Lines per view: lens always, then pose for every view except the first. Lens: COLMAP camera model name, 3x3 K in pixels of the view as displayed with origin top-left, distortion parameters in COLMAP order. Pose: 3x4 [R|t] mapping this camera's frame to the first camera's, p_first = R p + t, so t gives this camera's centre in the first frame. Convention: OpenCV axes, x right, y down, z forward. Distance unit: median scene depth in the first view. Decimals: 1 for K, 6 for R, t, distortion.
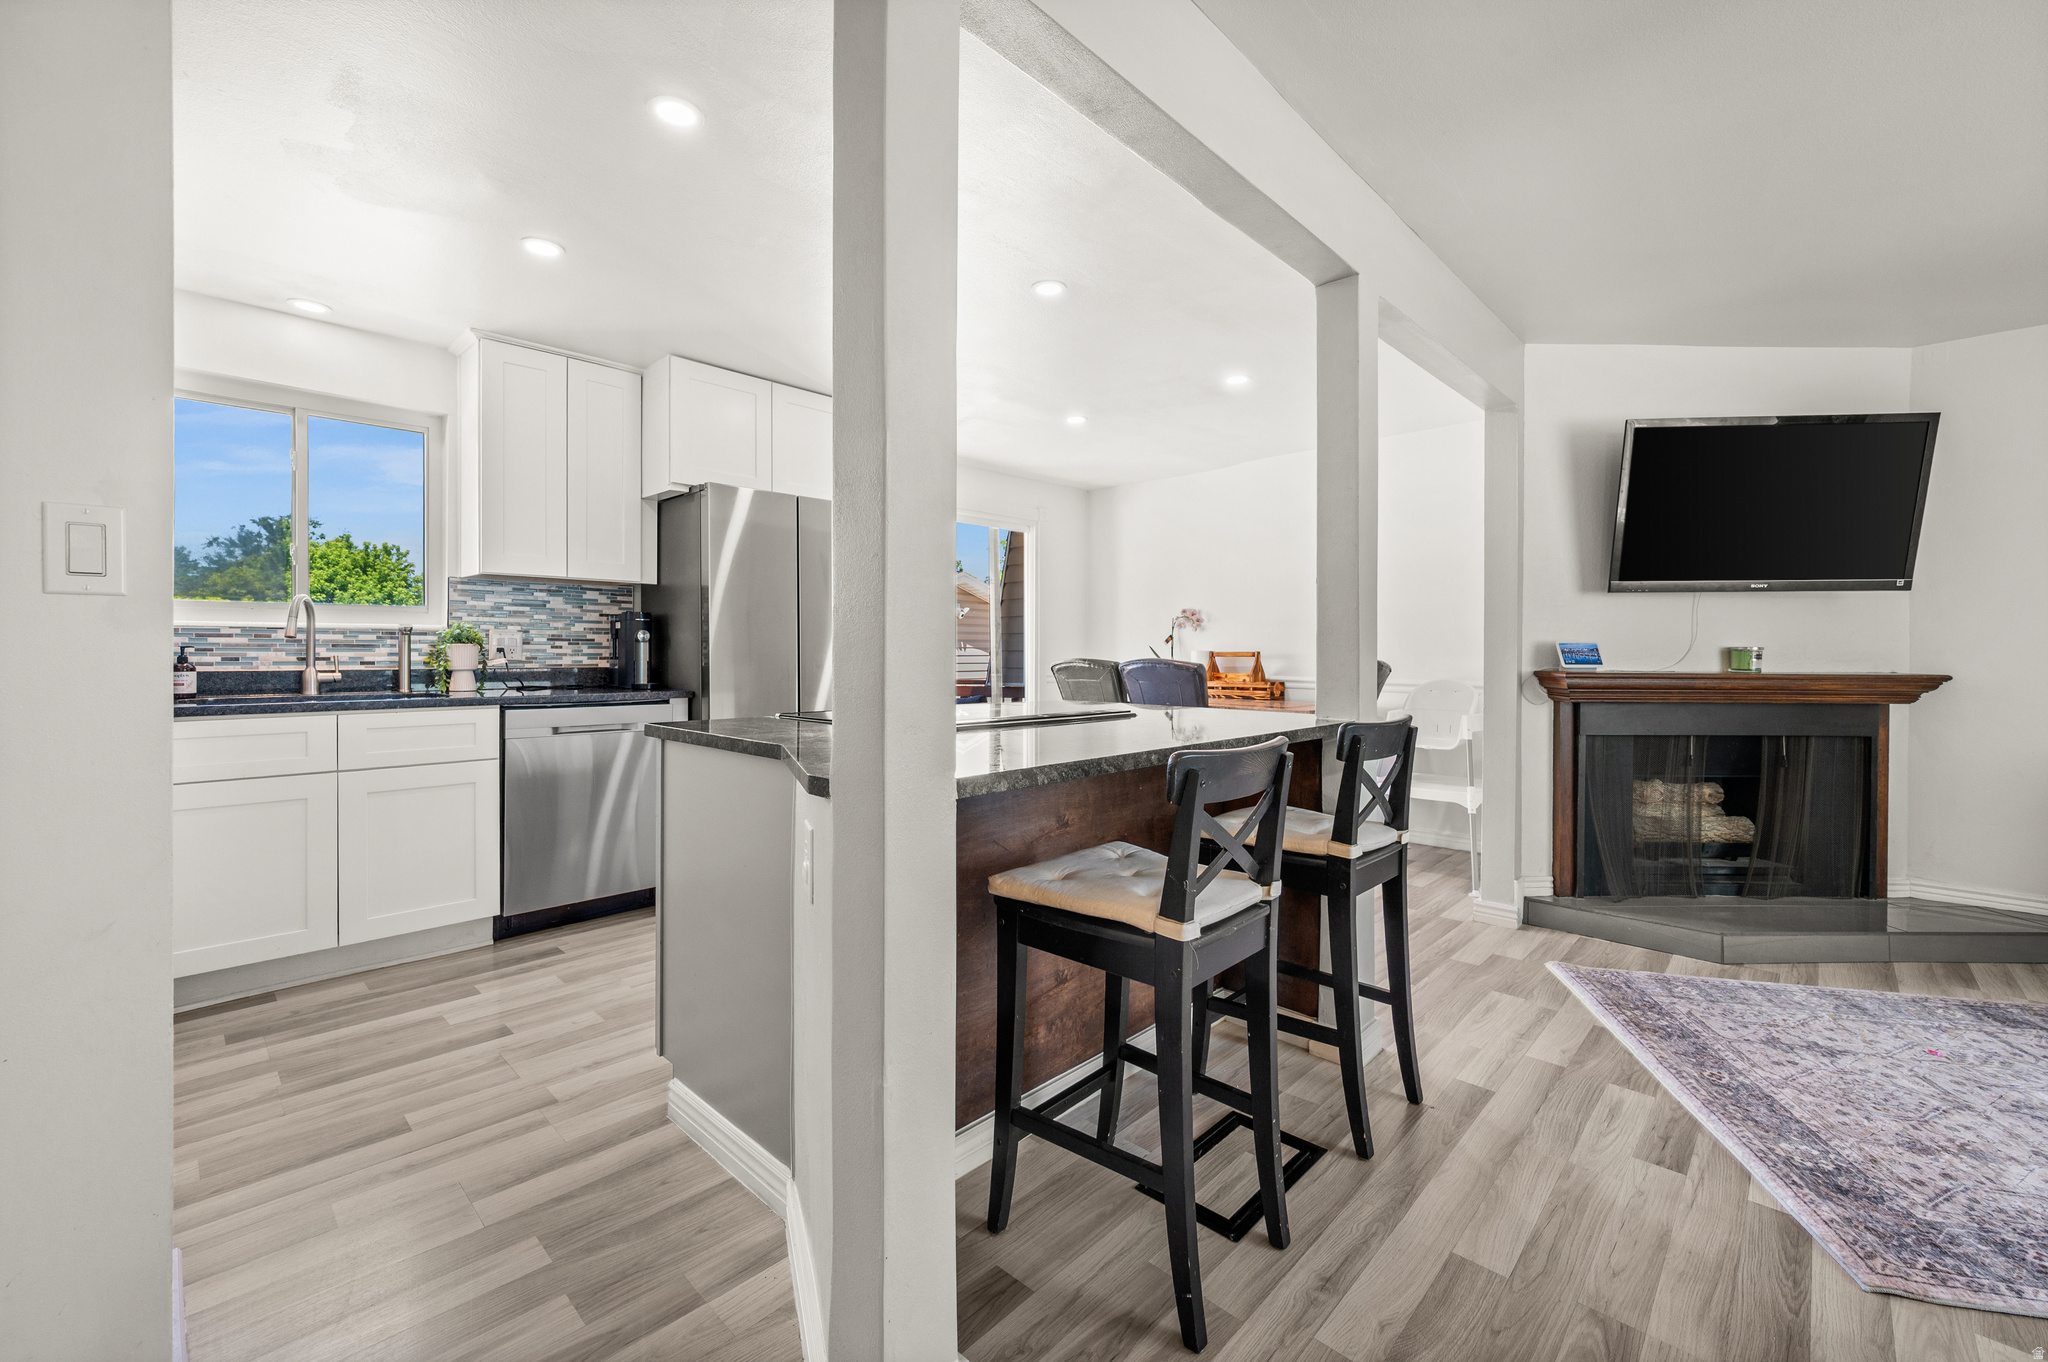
lens RADIAL K [[831.8, 0, 1031.1], [0, 831.8, 656.9], [0, 0, 1]] dist [0.003319, -0.000588]
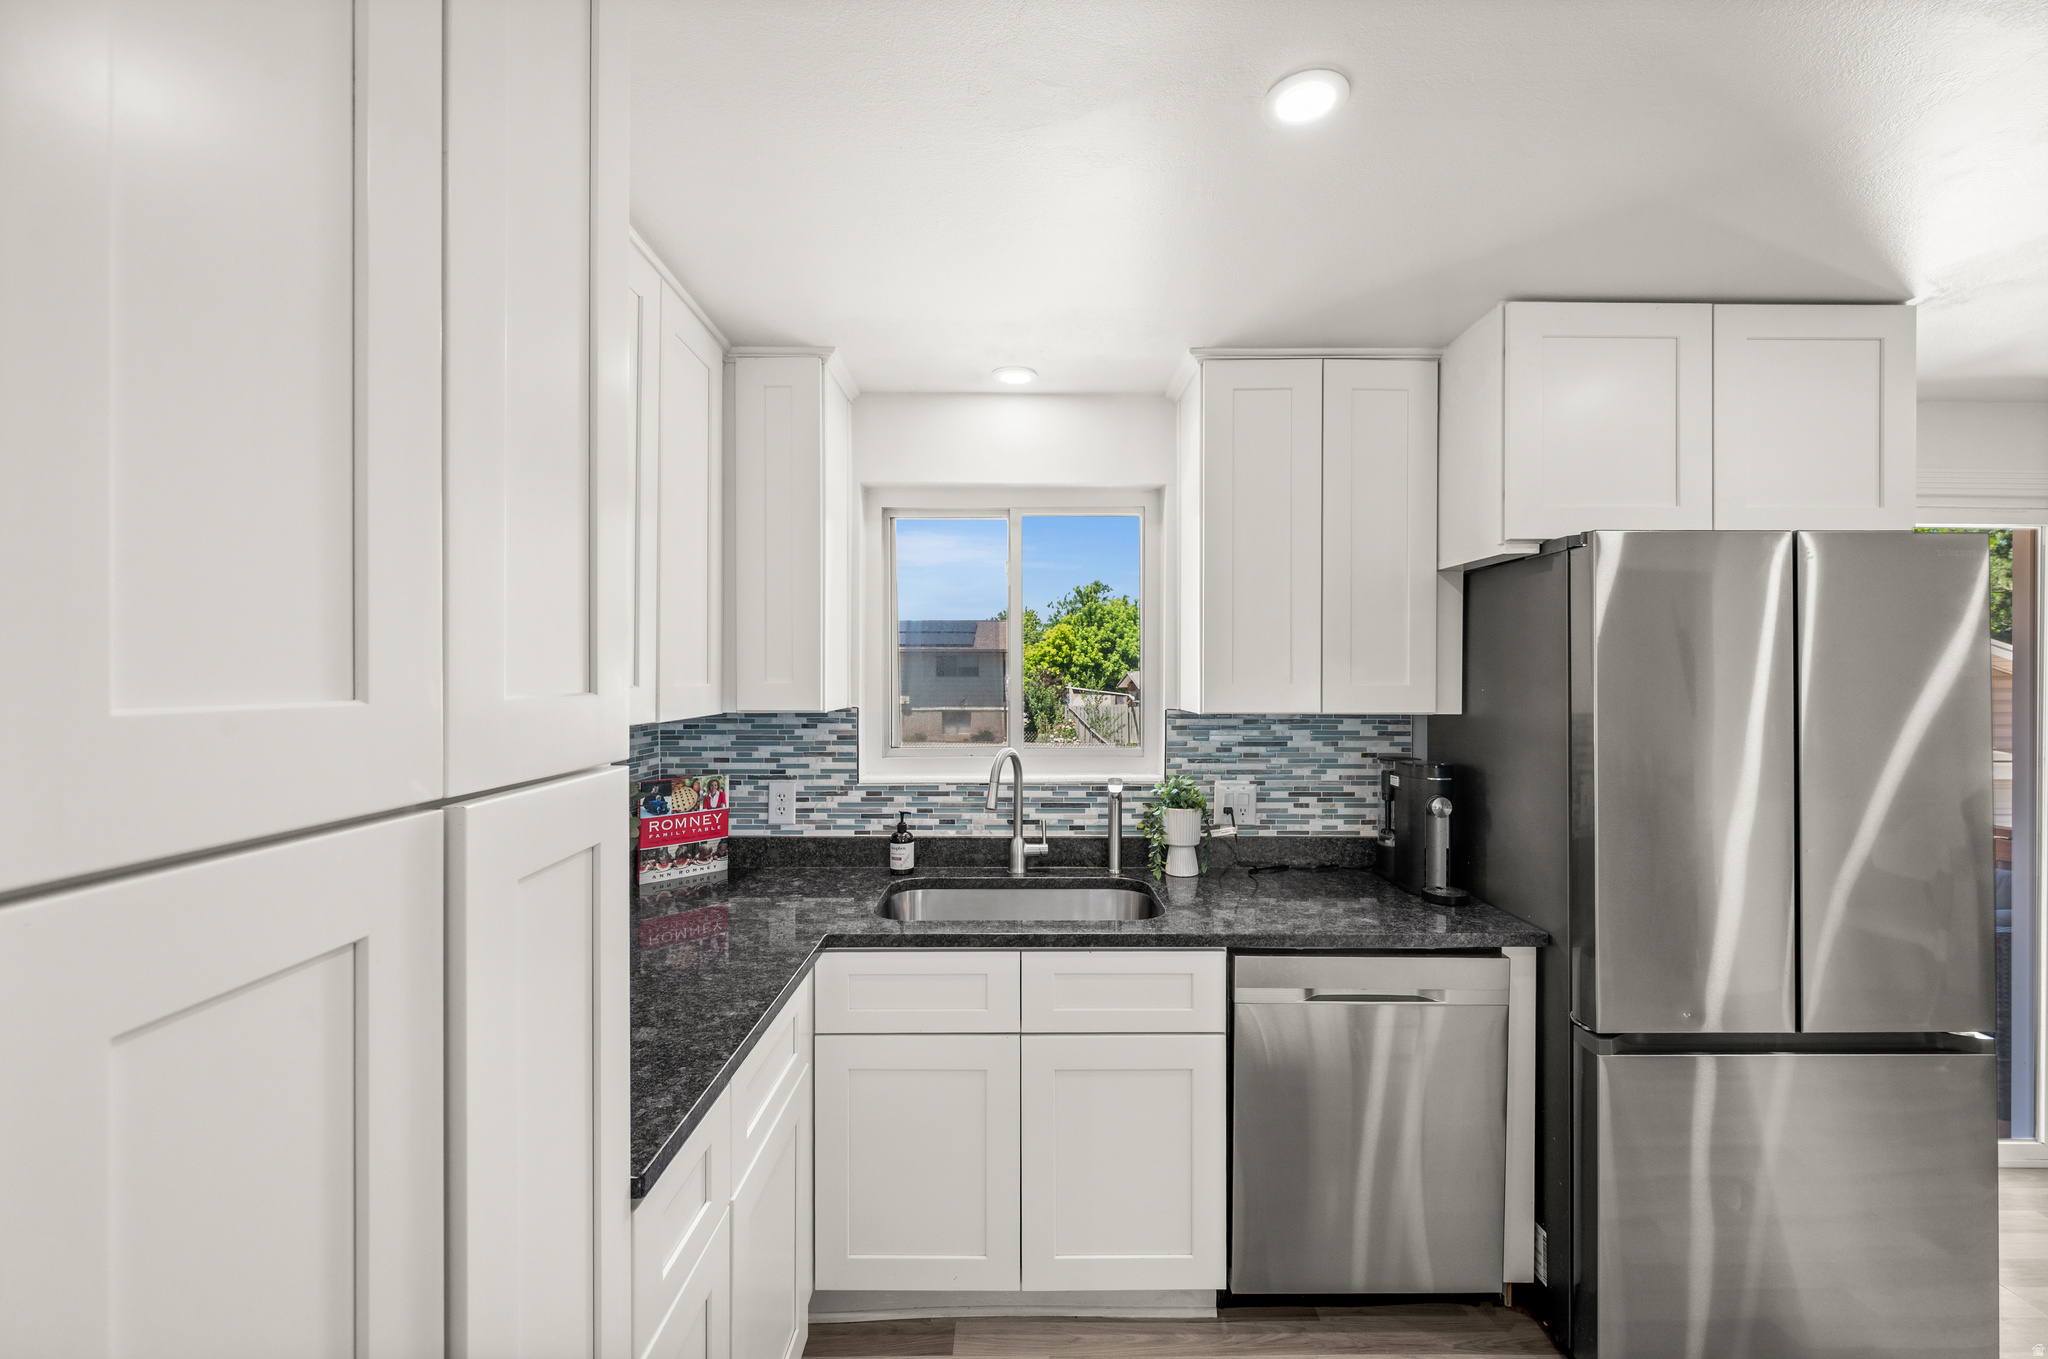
lens RADIAL K [[831.8, 0, 1025.0], [0, 831.8, 676.2], [0, 0, 1]] dist [0.003319, -0.000588]
pose [[0.689417, -0.003778, -0.724354, -0.272583], [-0.004594, 0.999943, -0.009587, -0.121770], [0.724350, 0.009937, 0.689361, 0.432416]]
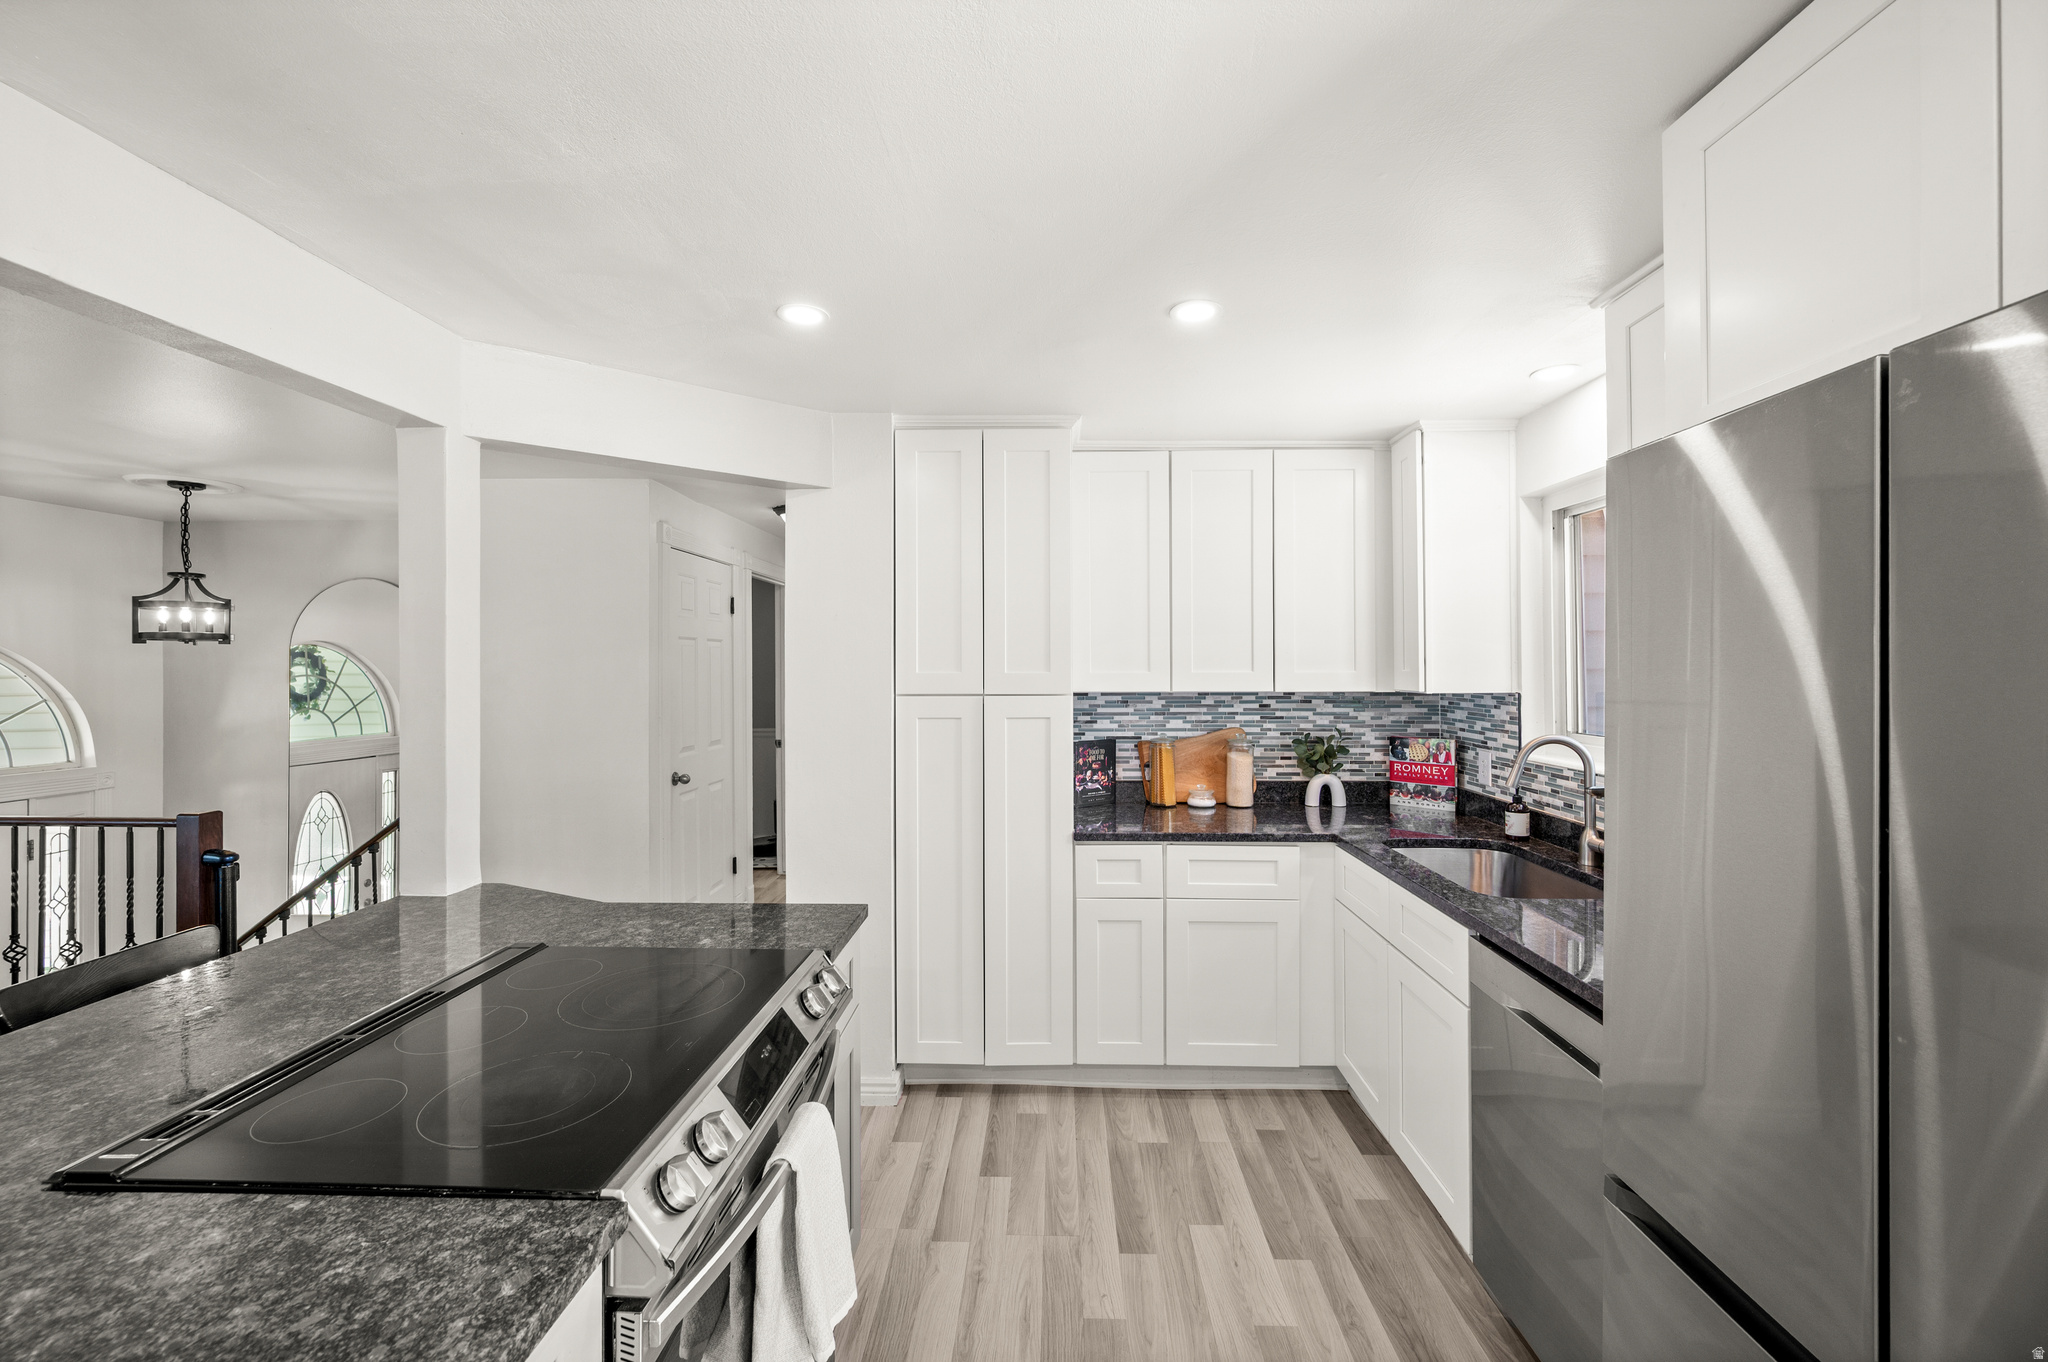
lens RADIAL K [[831.8, 0, 1028.9], [0, 831.8, 662.7], [0, 0, 1]] dist [0.003319, -0.000588]
pose [[-0.750847, -0.005783, -0.660451, 0.030093], [-0.007059, 0.999975, -0.000731, -0.126920], [0.660439, 0.004113, -0.750869, 1.150168]]
